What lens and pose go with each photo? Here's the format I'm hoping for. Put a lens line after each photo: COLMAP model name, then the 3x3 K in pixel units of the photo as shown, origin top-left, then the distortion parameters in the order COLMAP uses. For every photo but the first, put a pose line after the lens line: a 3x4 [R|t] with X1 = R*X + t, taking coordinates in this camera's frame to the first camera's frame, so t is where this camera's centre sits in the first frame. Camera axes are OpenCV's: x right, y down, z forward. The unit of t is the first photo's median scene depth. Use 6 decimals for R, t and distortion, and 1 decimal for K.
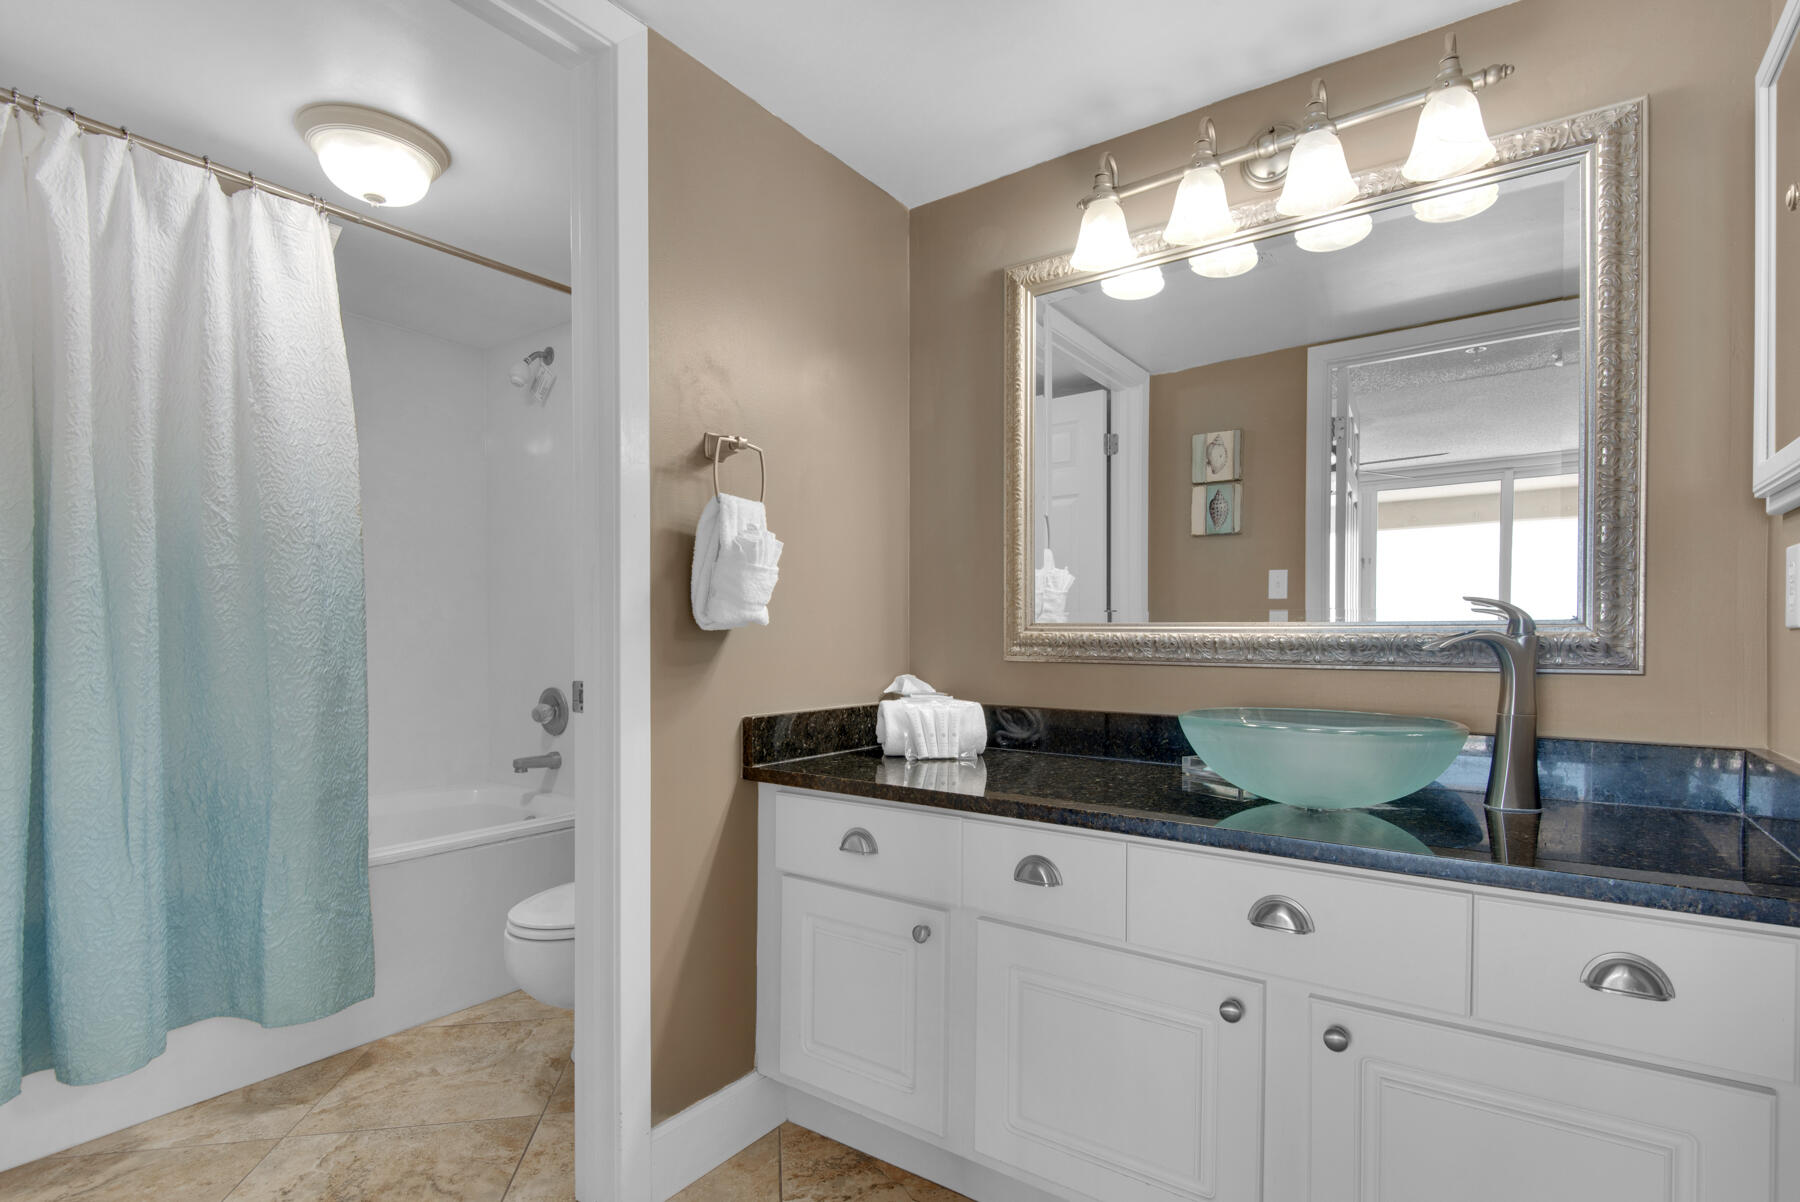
lens RADIAL K [[843.5, 0, 913.7], [0, 843.5, 628.2], [0, 0, 1]] dist [0.004375, -0.007038]
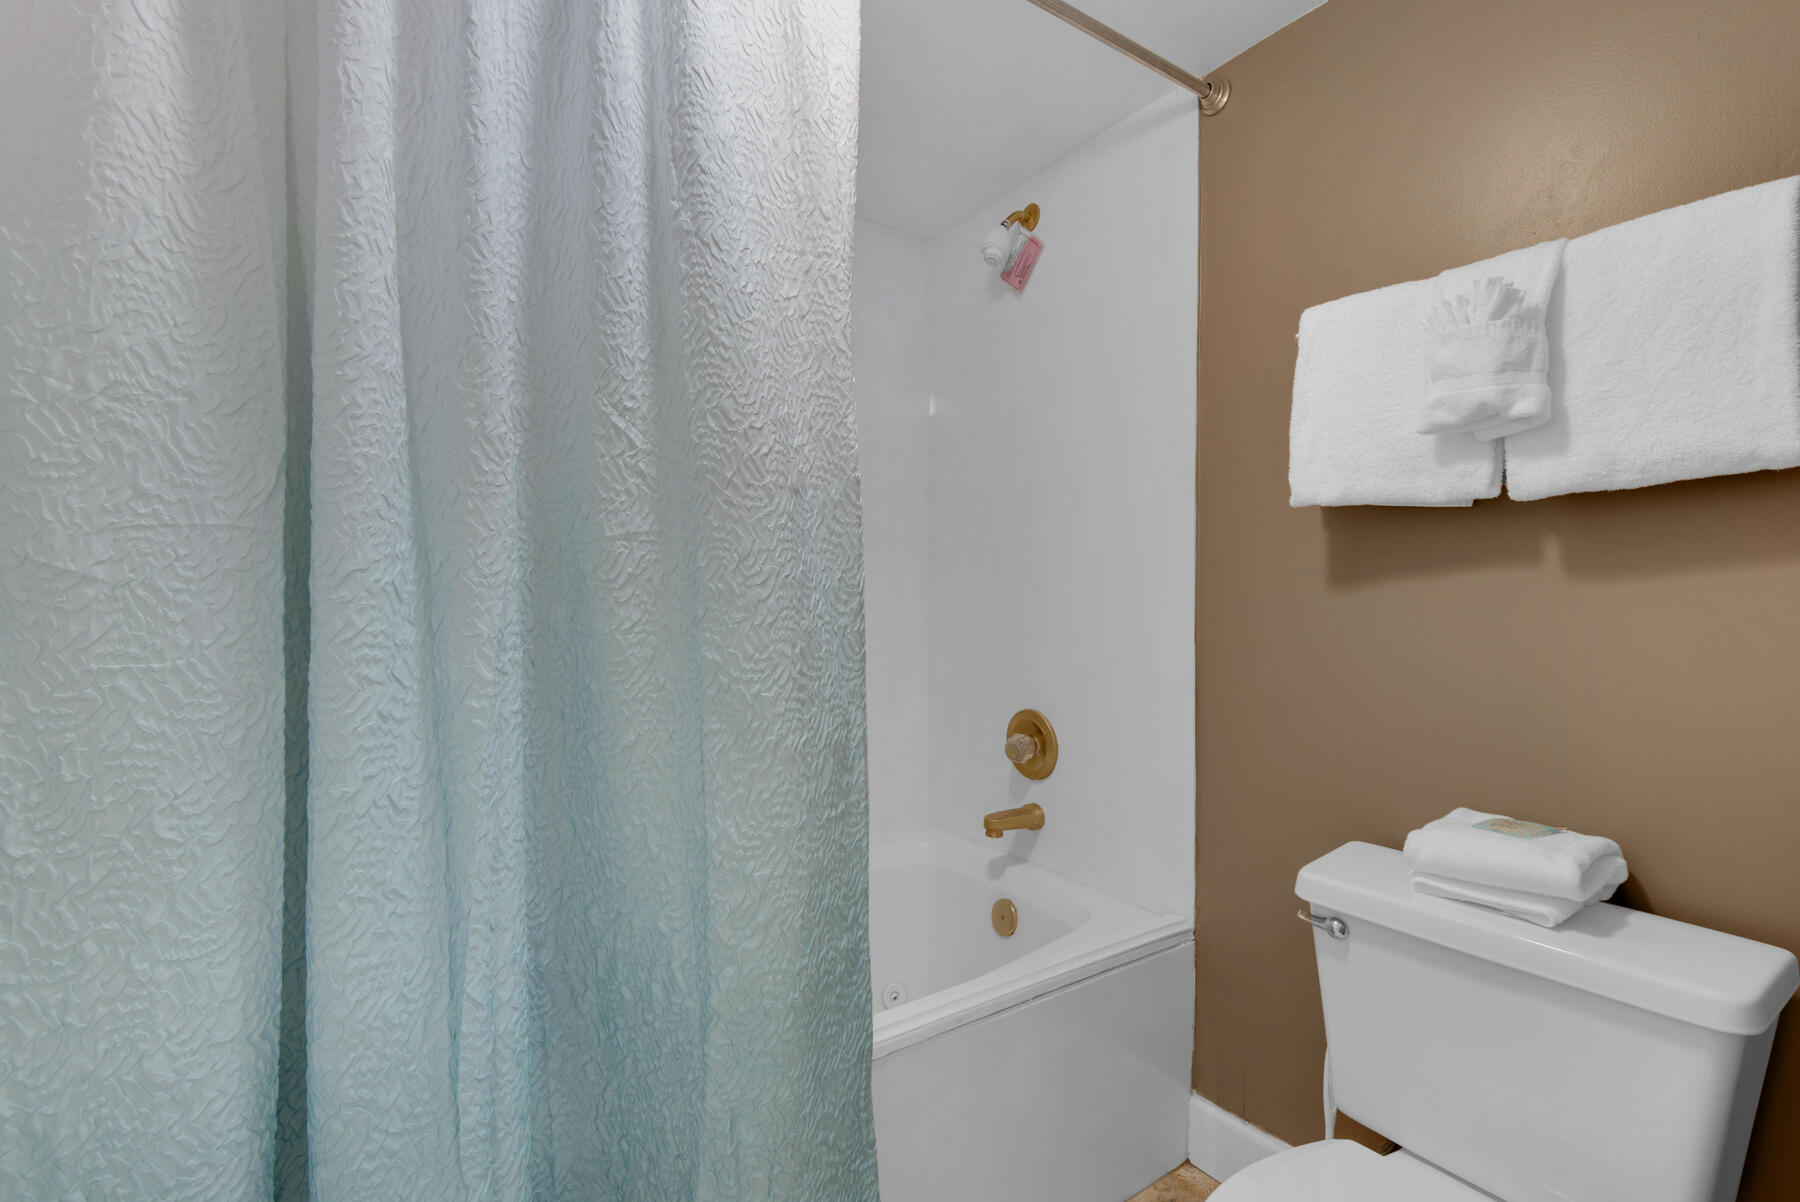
lens RADIAL K [[817.9, 0, 908.2], [0, 817.9, 610.2], [0, 0, 1]] dist [0.025009, -0.014204]
pose [[0.932451, 0.013739, -0.361034, -0.483888], [-0.006493, 0.999753, 0.021274, -0.039945], [0.361237, -0.017492, 0.932310, 0.598690]]
